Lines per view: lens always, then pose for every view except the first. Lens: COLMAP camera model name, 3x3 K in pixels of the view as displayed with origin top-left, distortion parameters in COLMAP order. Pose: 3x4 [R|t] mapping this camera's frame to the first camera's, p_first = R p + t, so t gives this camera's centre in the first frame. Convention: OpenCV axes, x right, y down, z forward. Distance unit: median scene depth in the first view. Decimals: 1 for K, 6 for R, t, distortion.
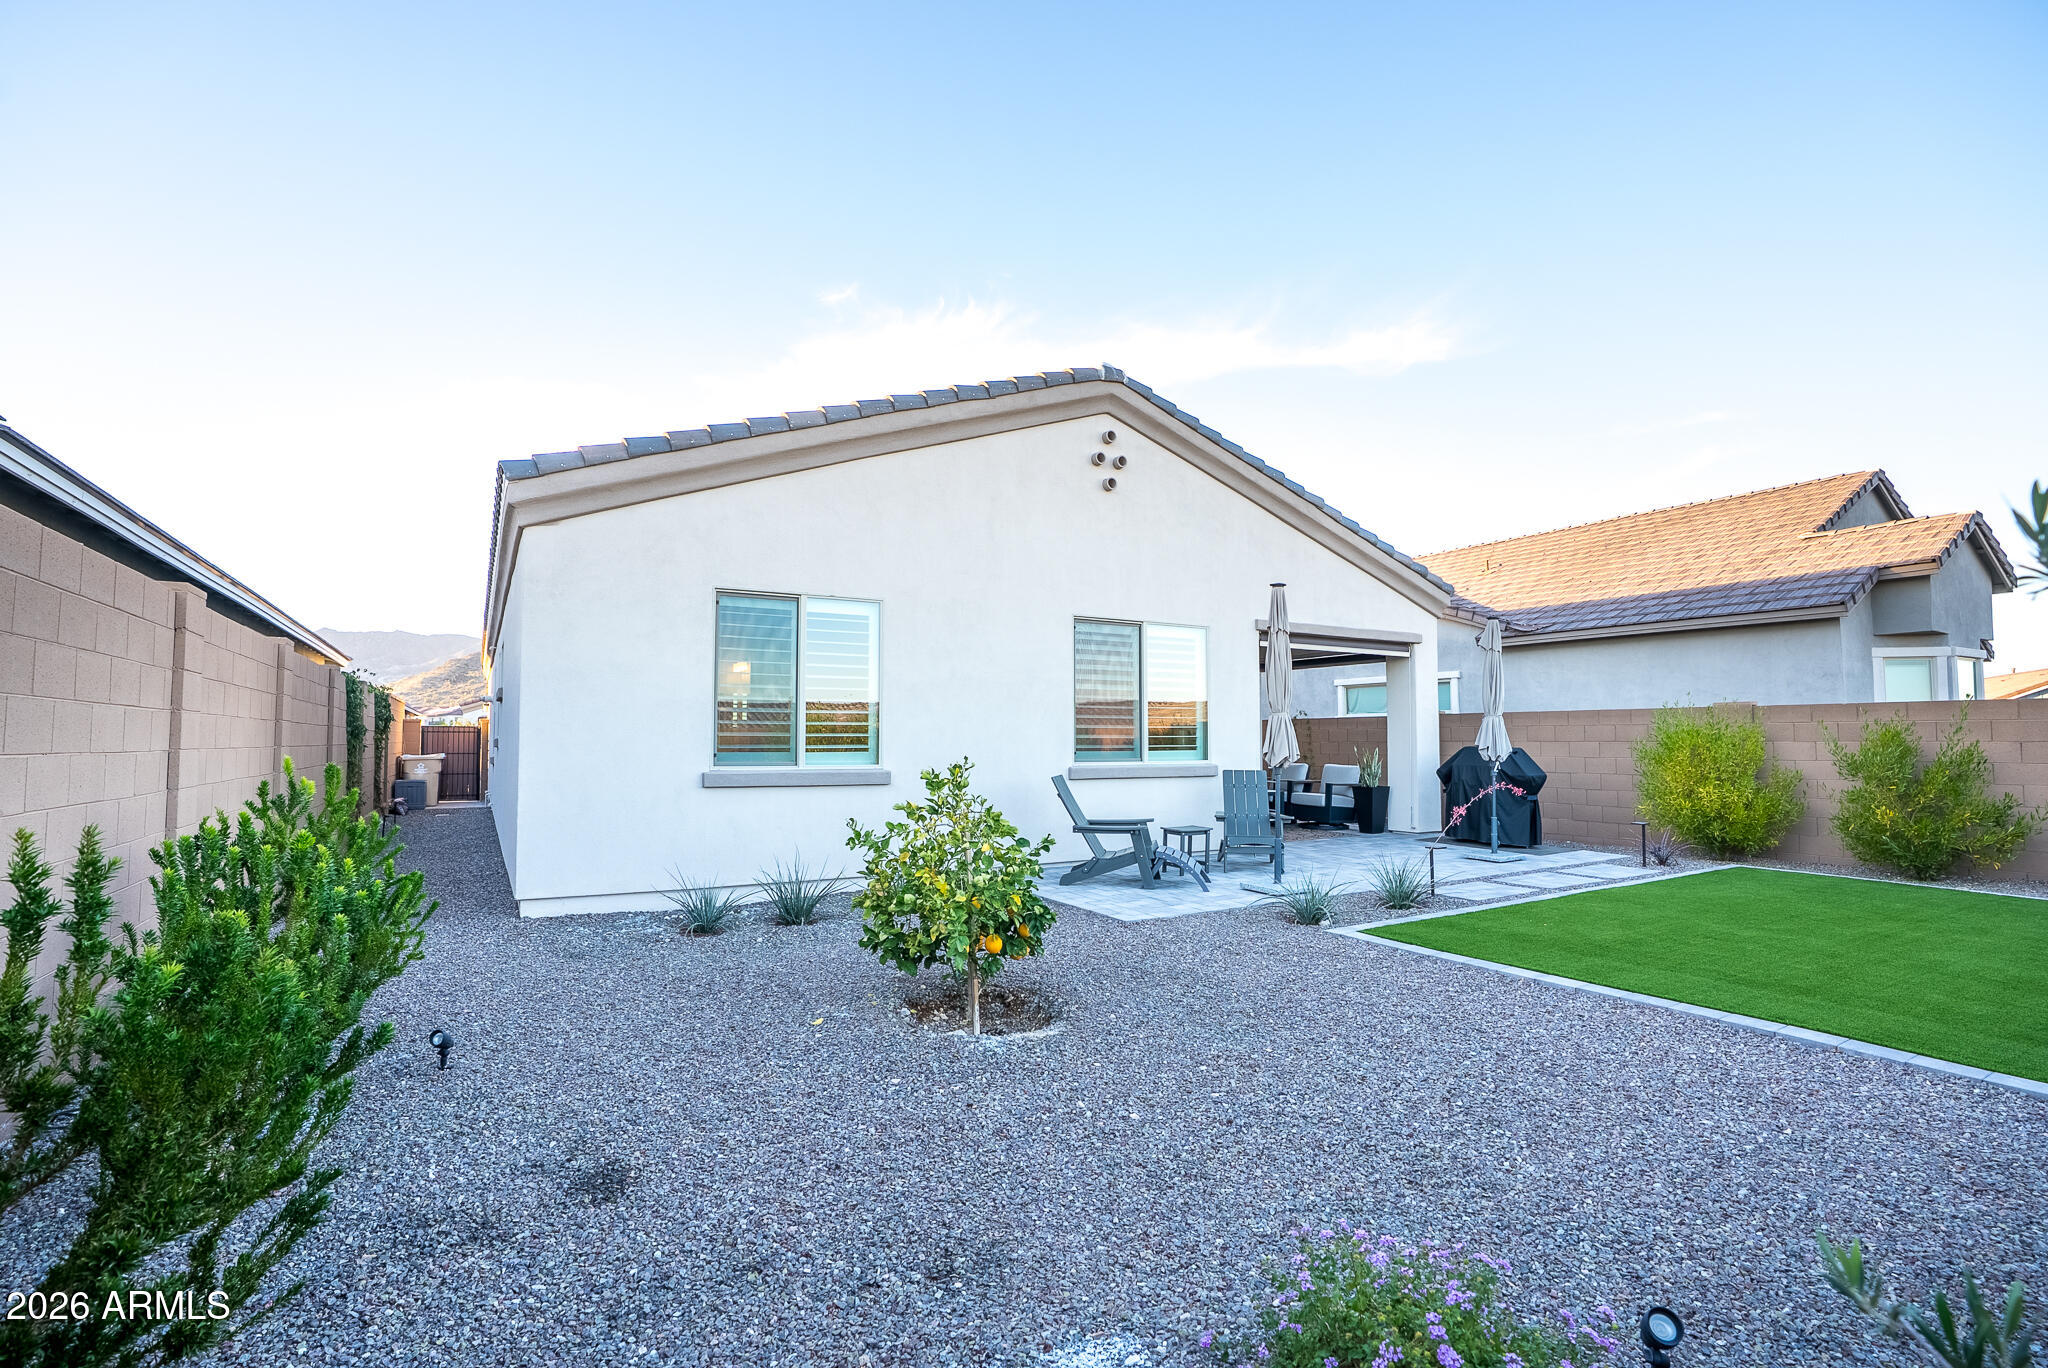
lens RADIAL K [[947.5, 0, 1016.8], [0, 947.5, 688.7], [0, 0, 1]] dist [-0.076115, 0.028745]
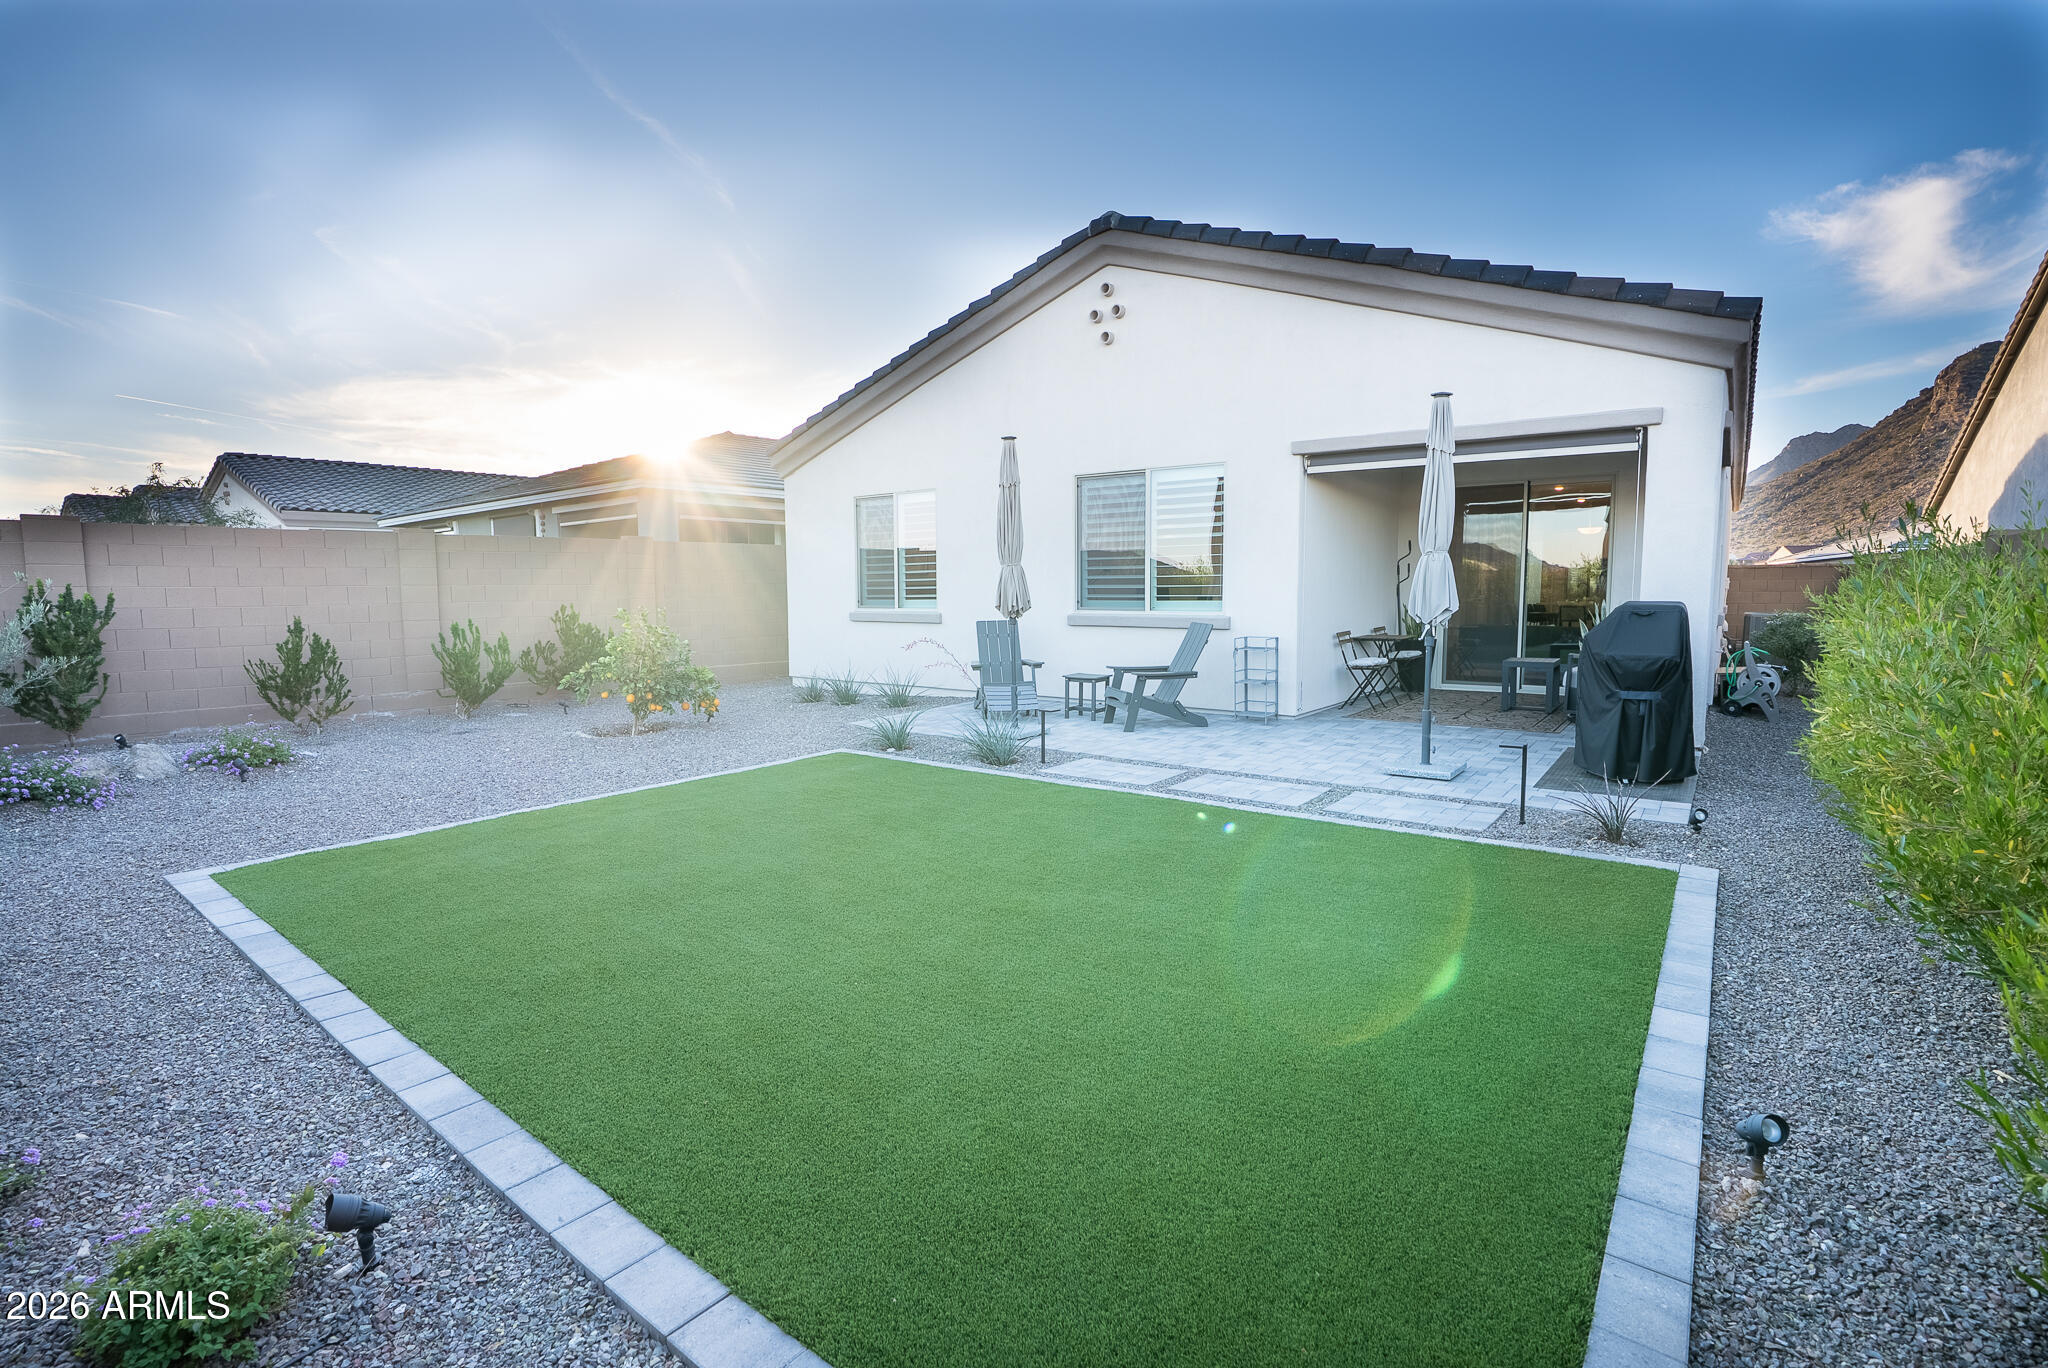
lens RADIAL K [[947.5, 0, 1016.8], [0, 947.5, 688.7], [0, 0, 1]] dist [-0.076115, 0.028745]
pose [[0.372462, 0.092740, -0.923402, 1.027382], [0.056487, 0.990884, 0.122302, 0.028115], [0.926327, -0.097714, 0.363828, 0.508106]]
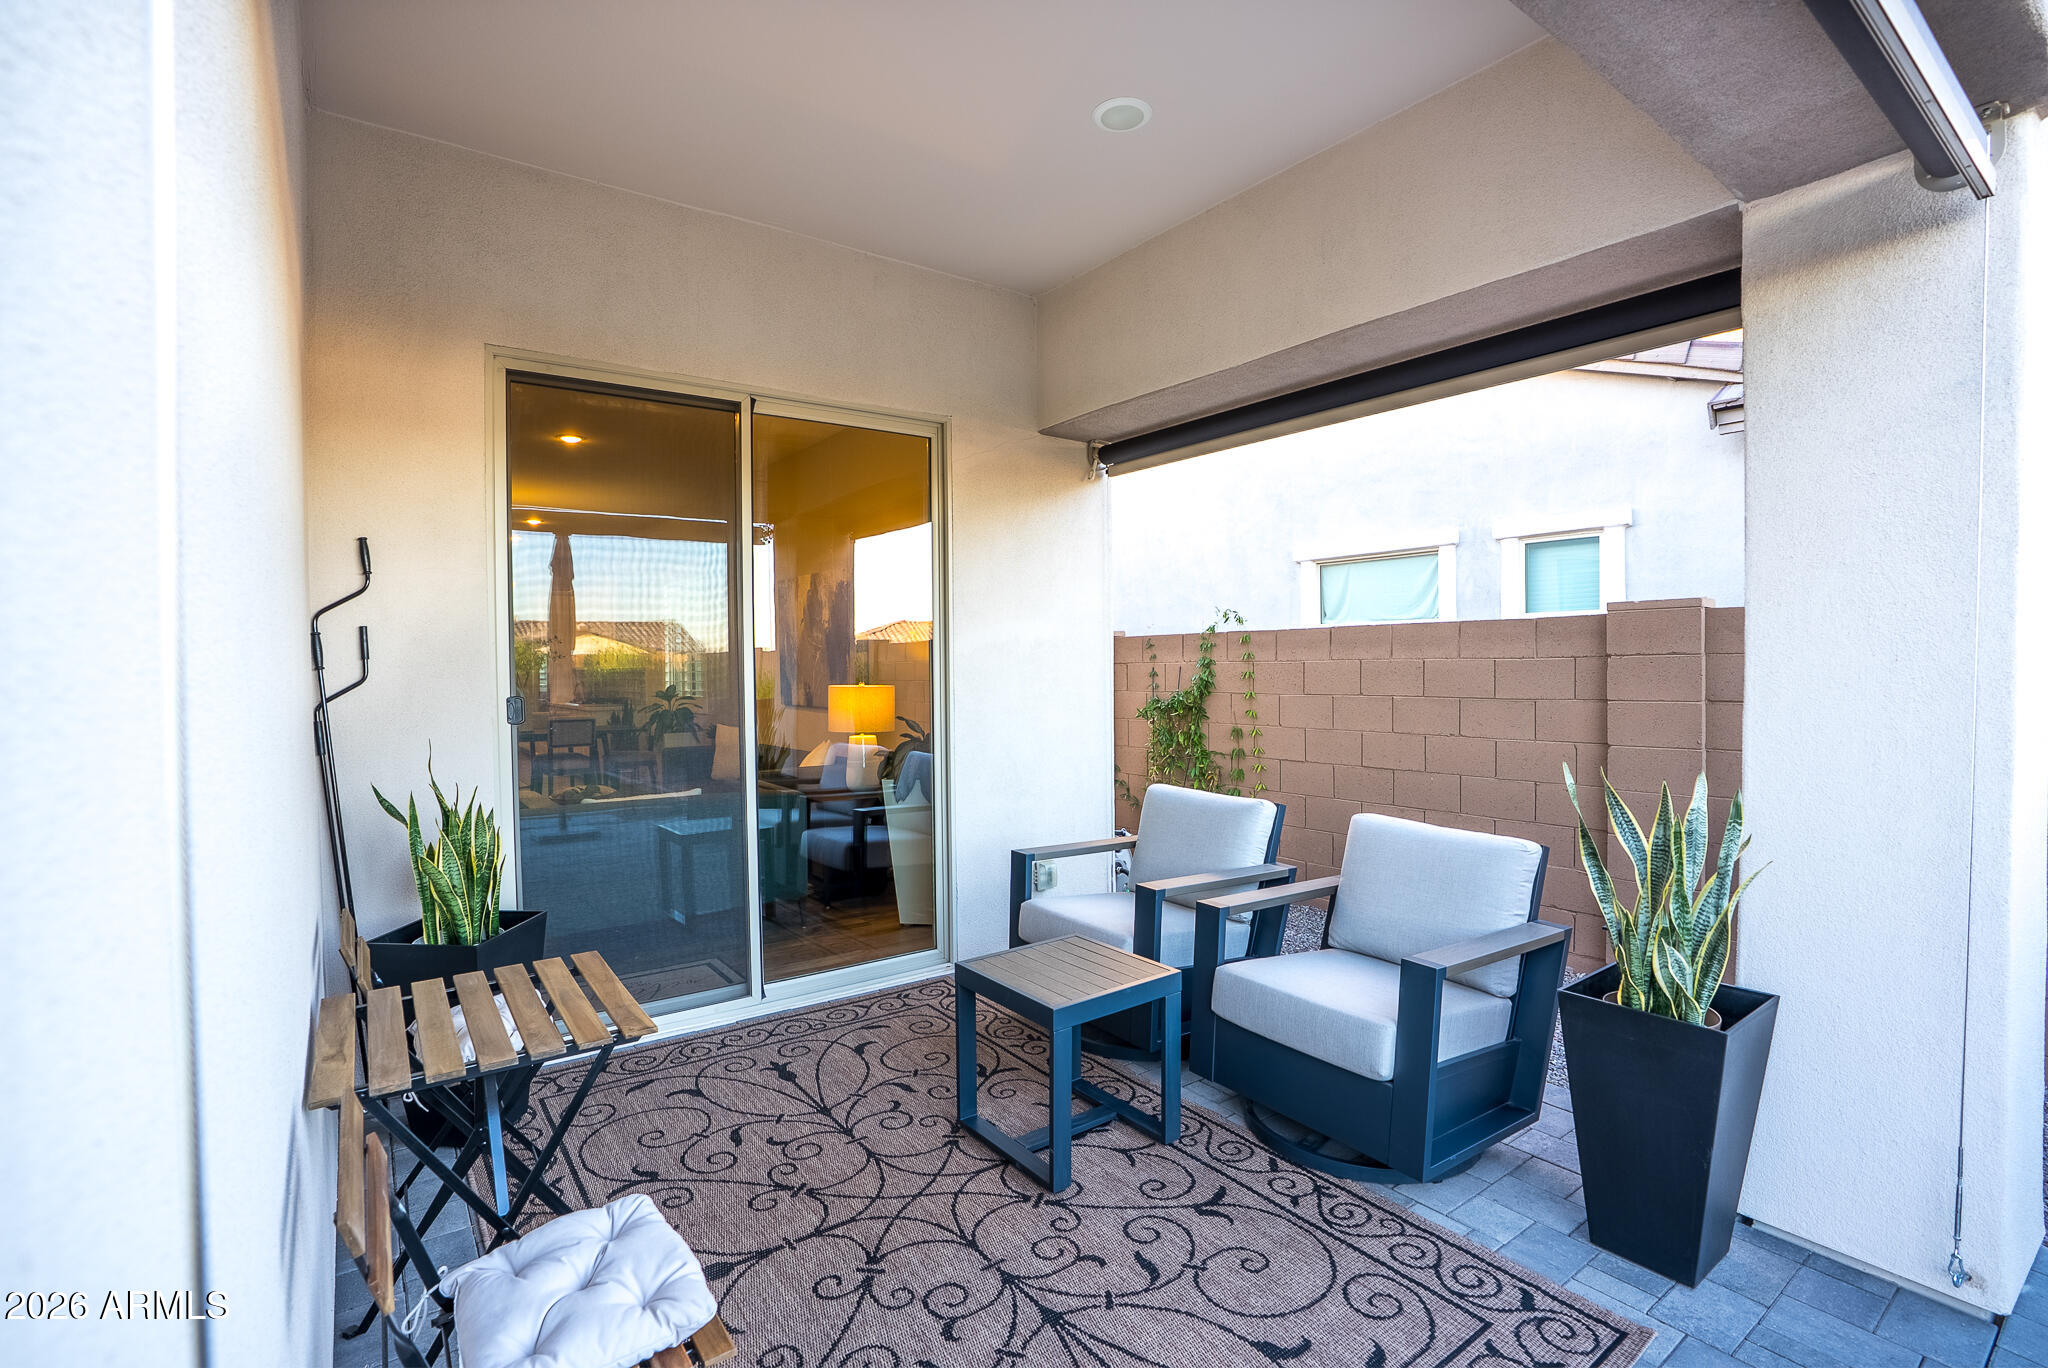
lens RADIAL K [[947.5, 0, 1016.8], [0, 947.5, 688.7], [0, 0, 1]] dist [-0.076115, 0.028745]
pose [[0.995399, -0.013716, 0.094826, 0.311703], [0.006588, 0.997156, 0.075073, 0.042762], [-0.095586, -0.074103, 0.992659, 1.071829]]
